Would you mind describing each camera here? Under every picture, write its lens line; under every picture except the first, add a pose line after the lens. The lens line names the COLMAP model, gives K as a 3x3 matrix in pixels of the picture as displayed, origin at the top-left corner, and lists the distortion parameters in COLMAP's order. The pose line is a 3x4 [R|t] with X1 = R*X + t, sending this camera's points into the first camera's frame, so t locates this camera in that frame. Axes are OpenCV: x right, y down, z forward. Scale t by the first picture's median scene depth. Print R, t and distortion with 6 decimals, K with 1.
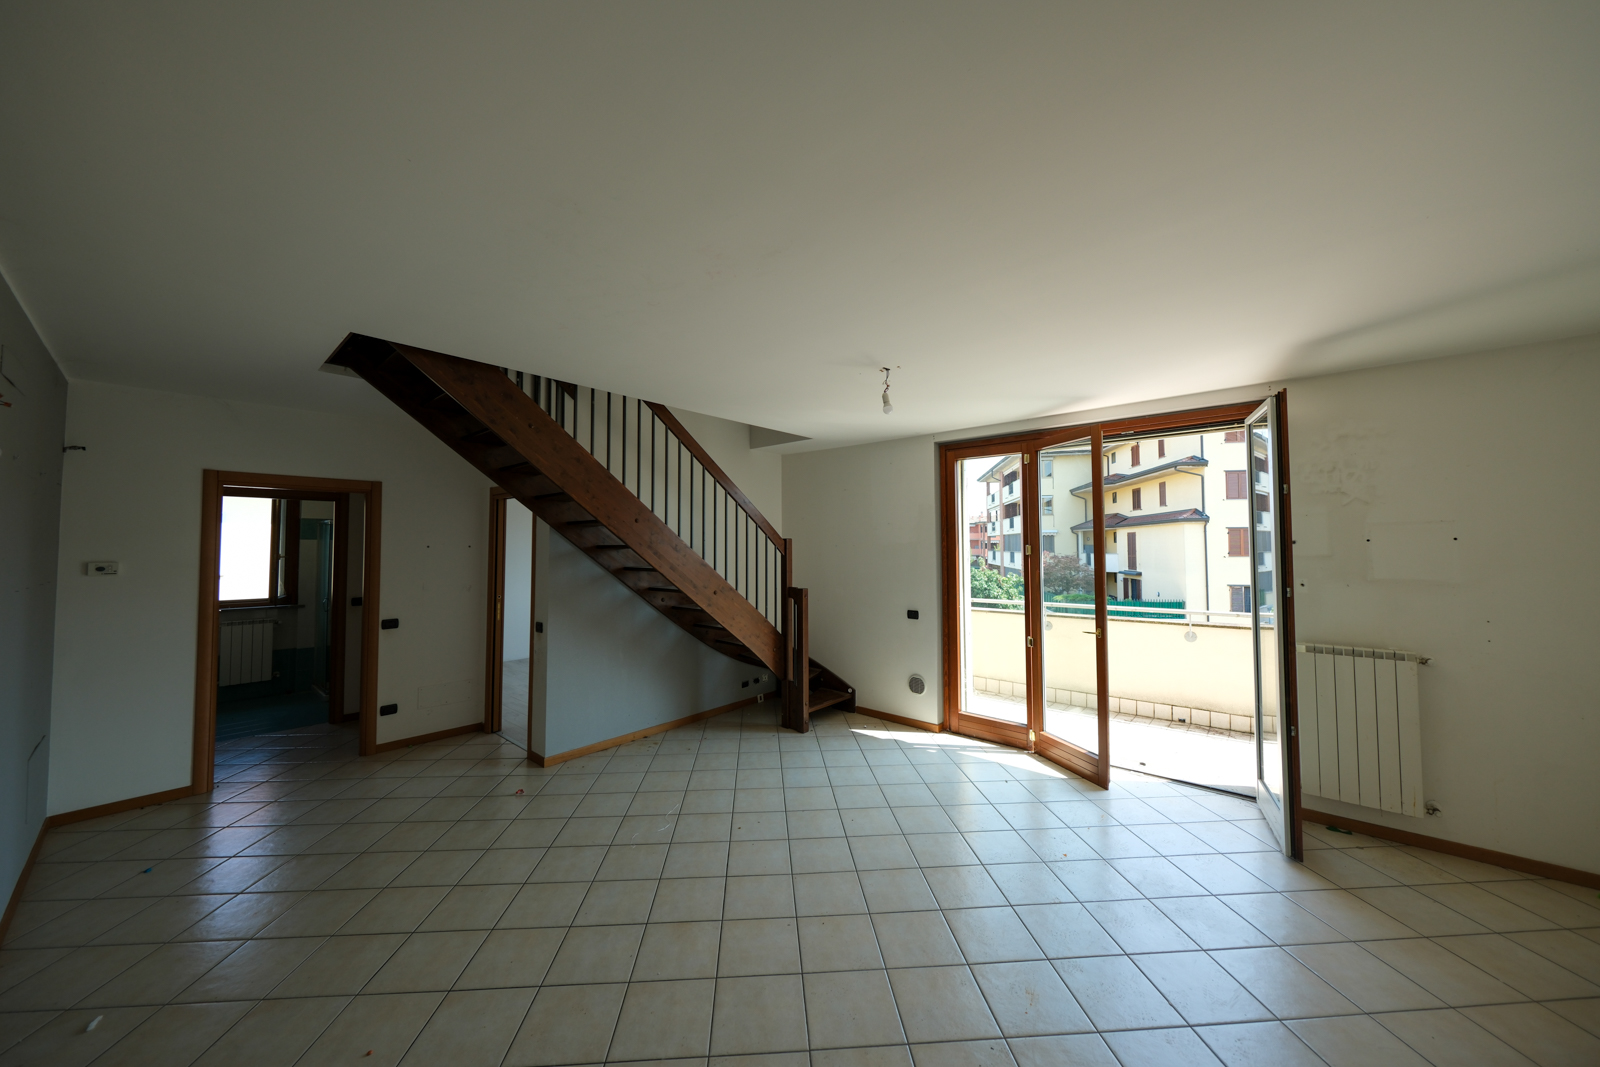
lens RADIAL K [[553.4, 0, 791.5], [0, 553.4, 523.7], [0, 0, 1]] dist [-0.002918, 0.000250]
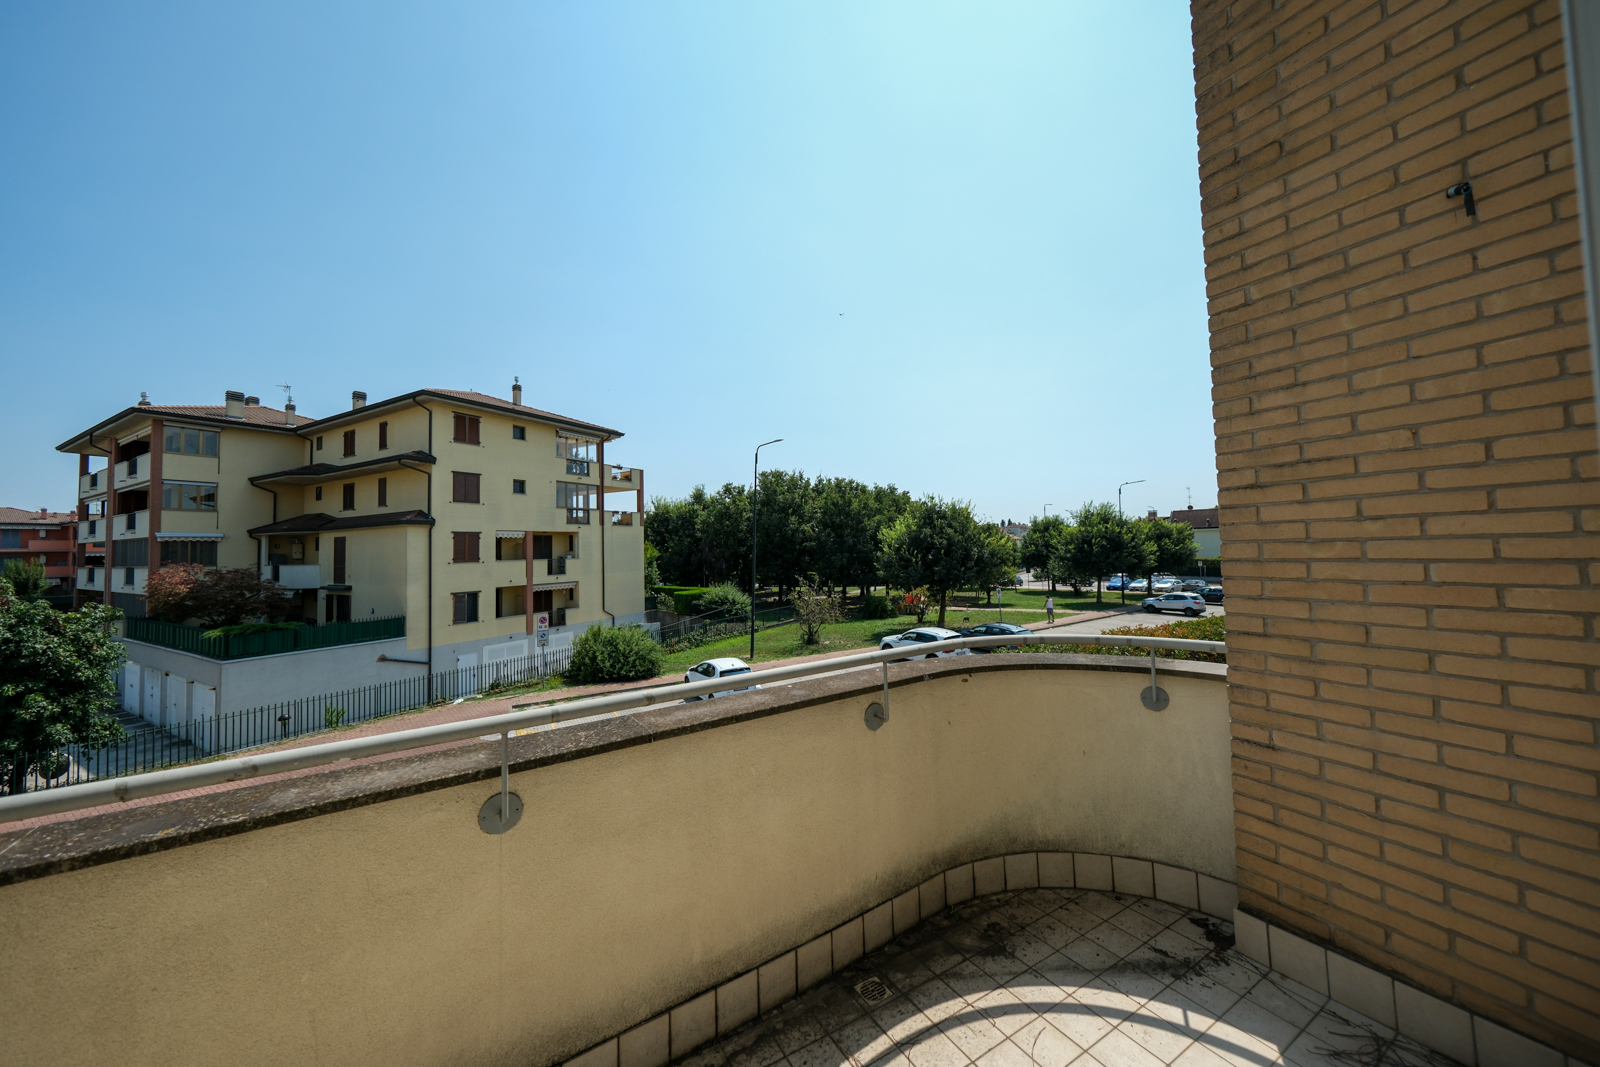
lens RADIAL K [[553.4, 0, 796.5], [0, 553.4, 525.4], [0, 0, 1]] dist [-0.002918, 0.000250]
pose [[0.327269, 0.034122, 0.944315, 0.082130], [-0.018344, 0.999389, -0.029755, 0.011457], [-0.944753, -0.007585, 0.327695, 0.124022]]
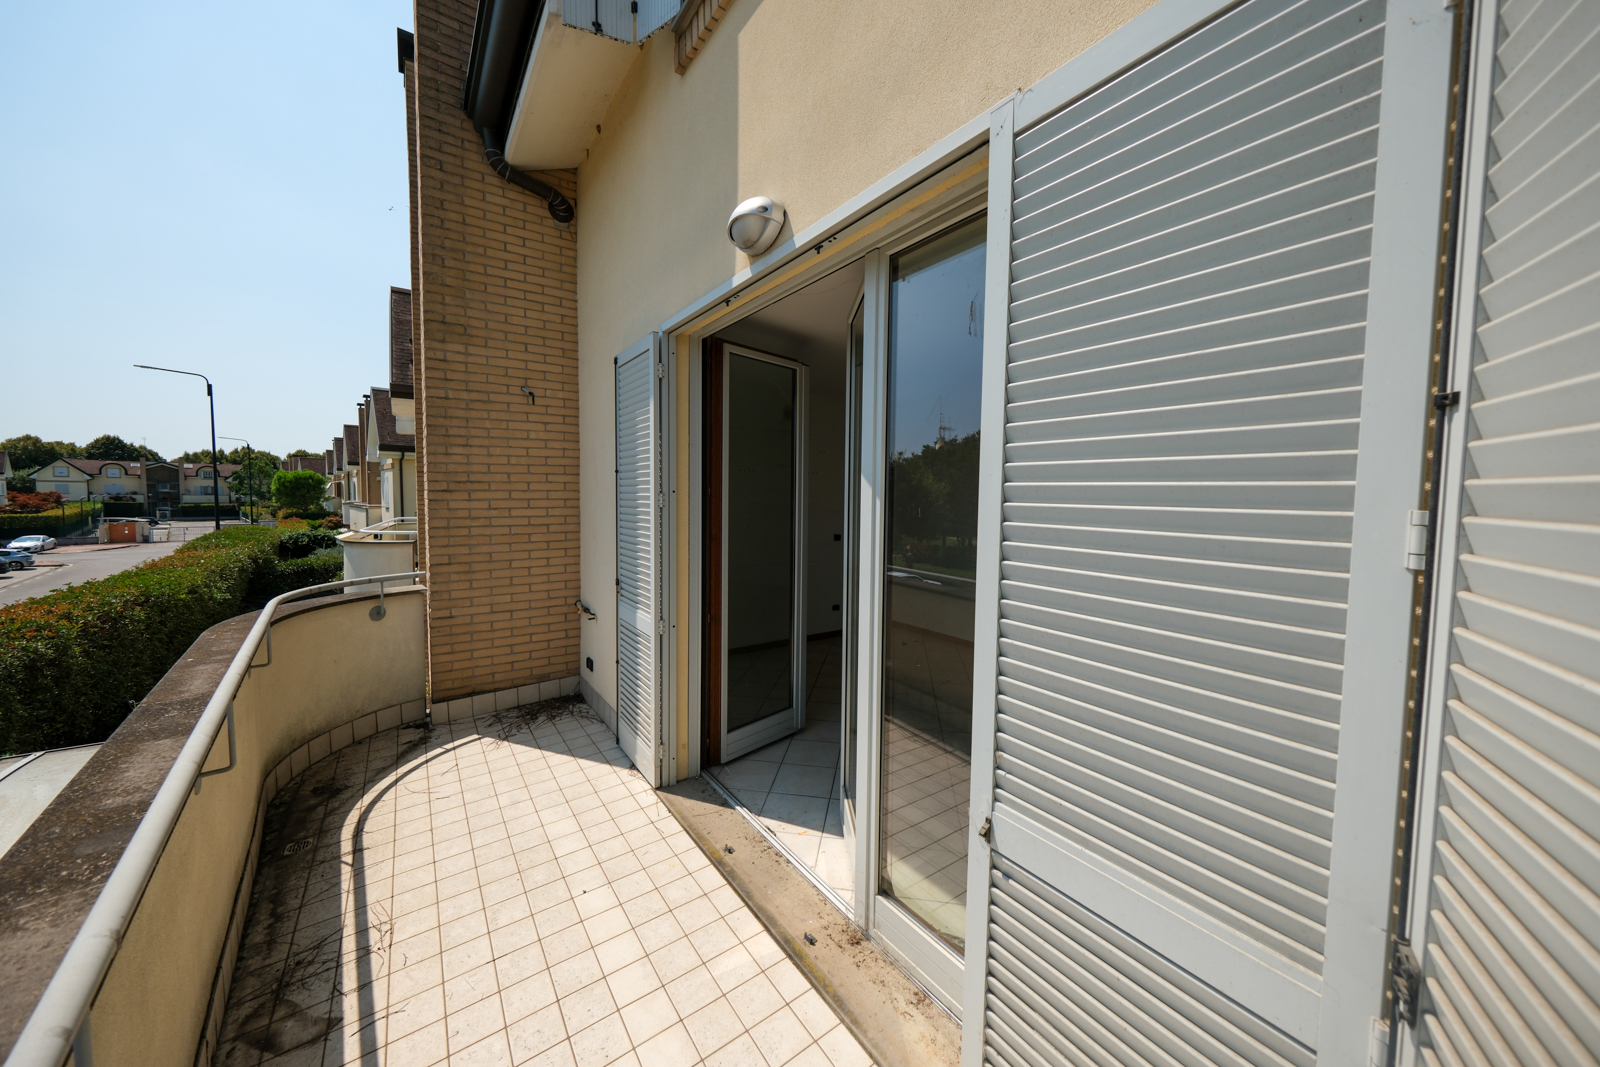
lens RADIAL K [[553.4, 0, 801.0], [0, 553.4, 522.2], [0, 0, 1]] dist [-0.002918, 0.000250]
pose [[-0.973073, -0.019278, 0.229690, 0.050551], [-0.017125, 0.999789, 0.011364, 0.008533], [-0.229860, 0.007125, -0.973198, 0.199499]]
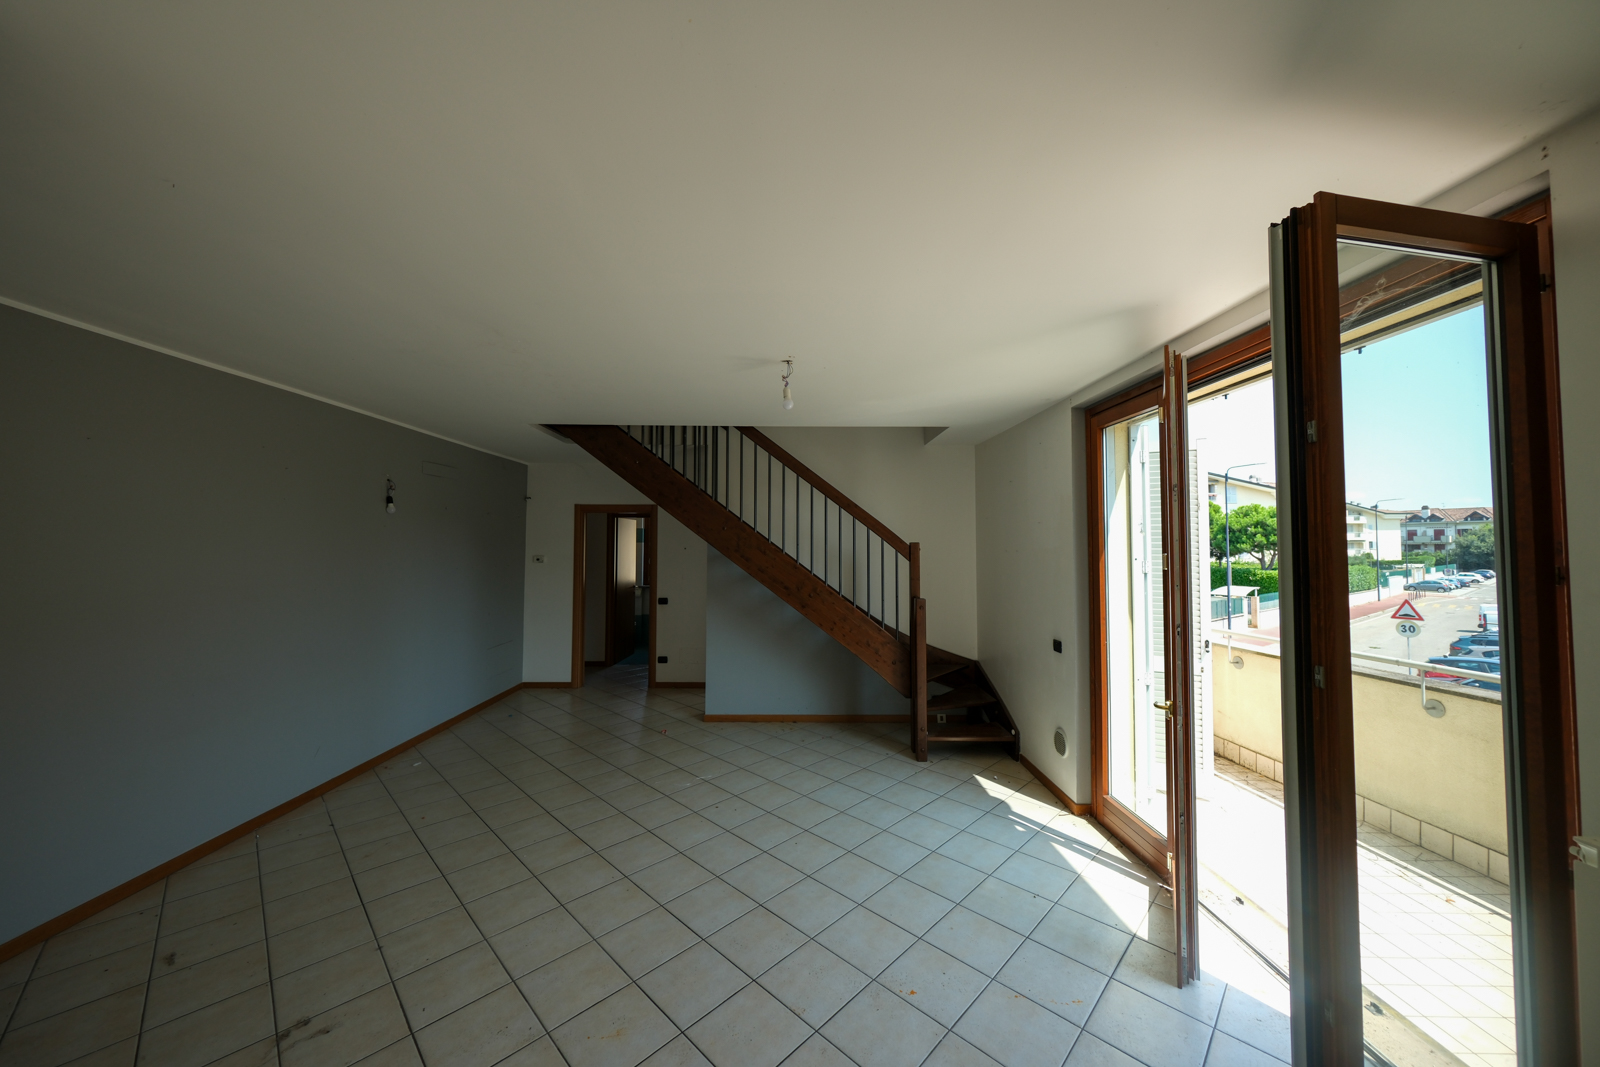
lens RADIAL K [[553.4, 0, 809.5], [0, 553.4, 527.1], [0, 0, 1]] dist [-0.002918, 0.000250]
pose [[0.672768, -0.021959, -0.739527, 0.081709], [0.024727, 0.999668, -0.007189, 0.000633], [0.739440, -0.013449, 0.673088, 0.039556]]
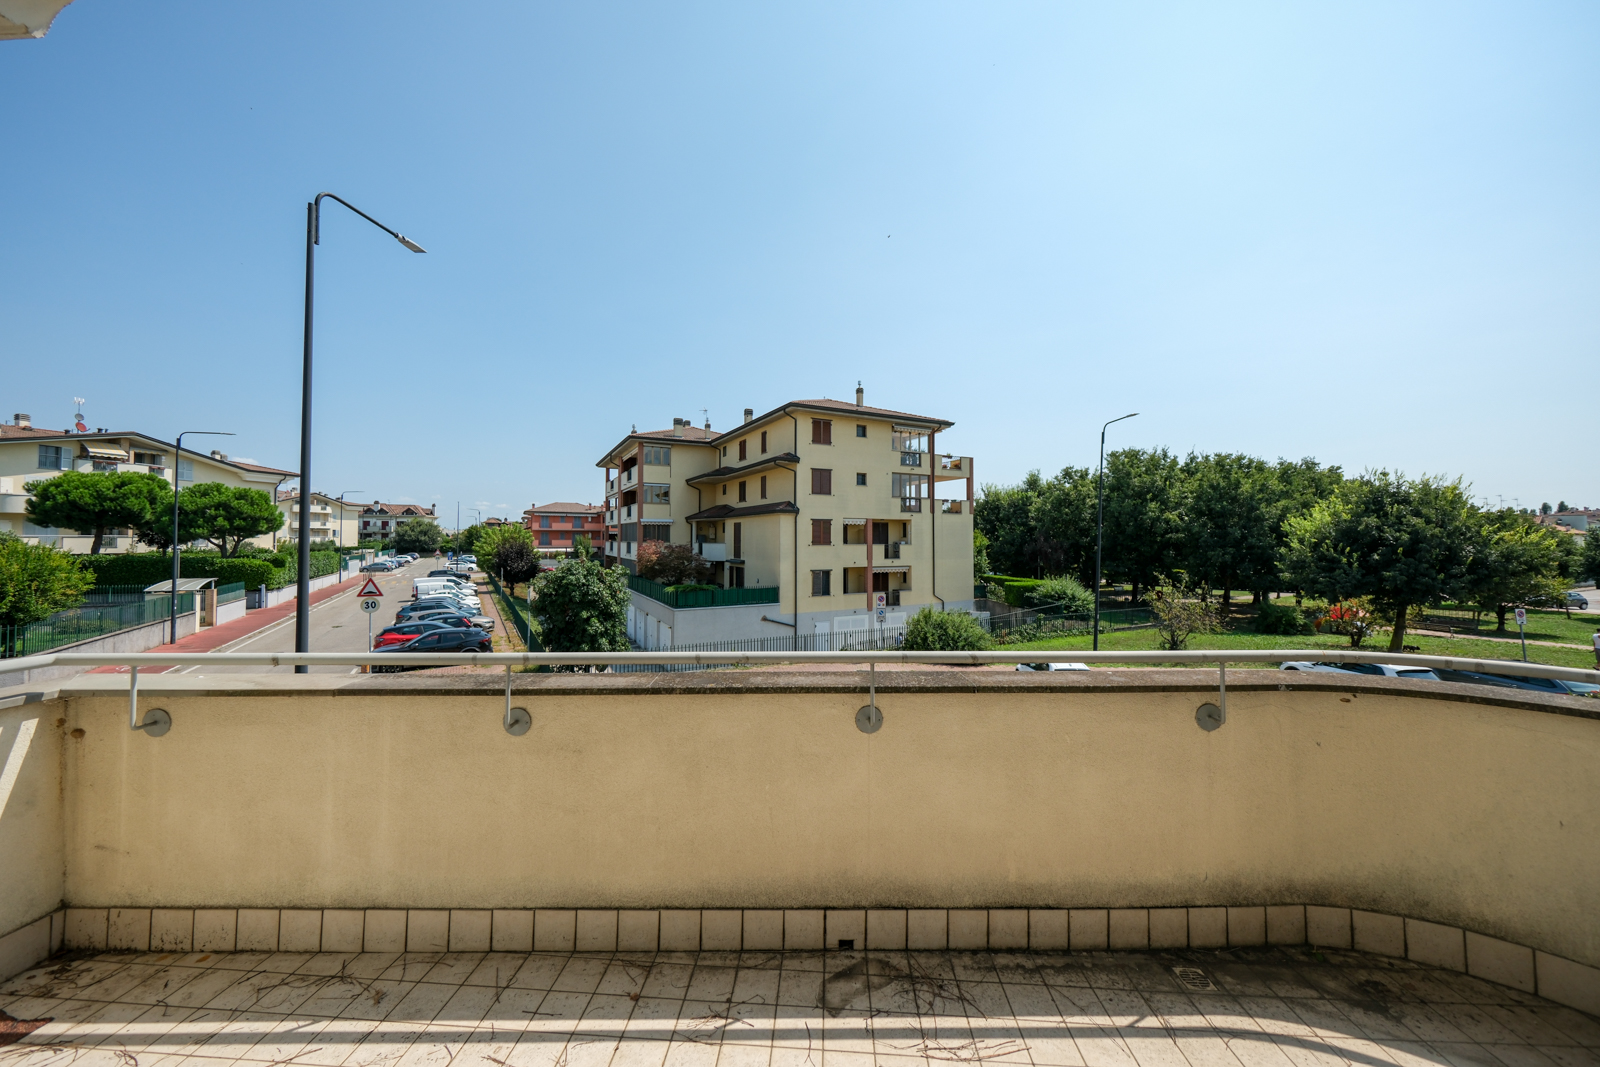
lens RADIAL K [[553.4, 0, 795.4], [0, 553.4, 527.9], [0, 0, 1]] dist [-0.002918, 0.000250]
pose [[0.792163, 0.016772, 0.610079, 0.070142], [-0.030117, 0.999479, 0.011628, 0.010821], [-0.609566, -0.027585, 0.792255, 0.115310]]
